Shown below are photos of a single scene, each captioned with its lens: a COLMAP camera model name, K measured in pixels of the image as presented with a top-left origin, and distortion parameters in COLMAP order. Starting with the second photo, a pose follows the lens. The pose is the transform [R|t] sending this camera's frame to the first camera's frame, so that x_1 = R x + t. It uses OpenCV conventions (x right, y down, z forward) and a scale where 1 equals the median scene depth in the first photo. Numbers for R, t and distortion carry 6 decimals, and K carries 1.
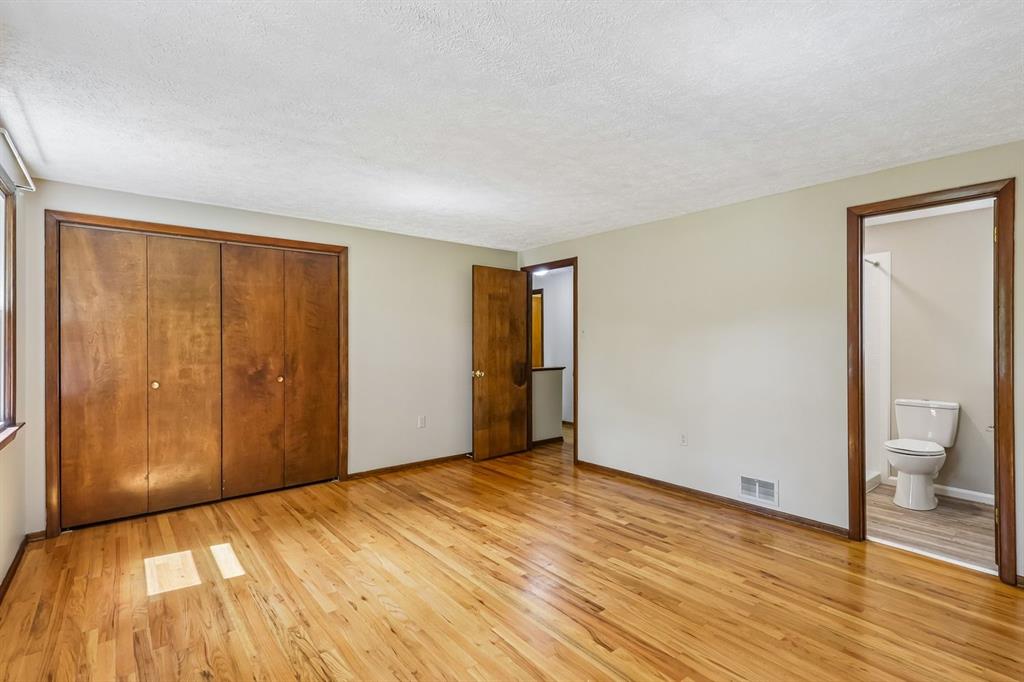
lens RADIAL K [[483.1, 0, 505.2], [0, 483.1, 342.8], [0, 0, 1]] dist [0.004820, 0.001148]
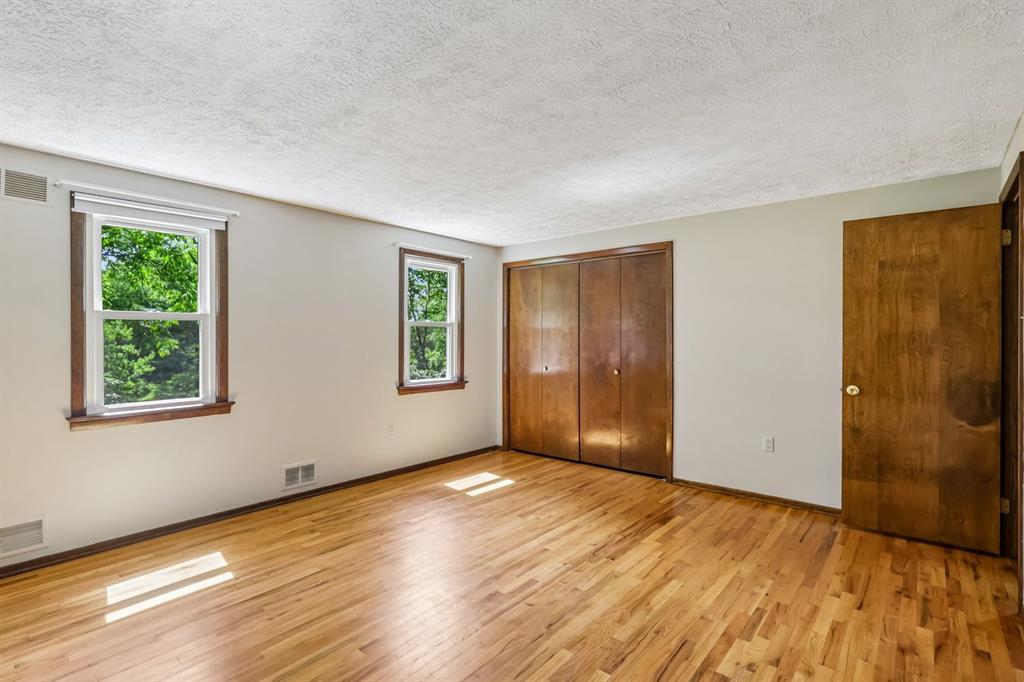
lens RADIAL K [[483.1, 0, 504.8], [0, 483.1, 336.4], [0, 0, 1]] dist [0.004820, 0.001148]
pose [[0.187690, -0.004149, -0.982220, 0.633741], [-0.006550, 0.999964, -0.005475, -0.000636], [0.982207, 0.007461, 0.187656, 0.558545]]
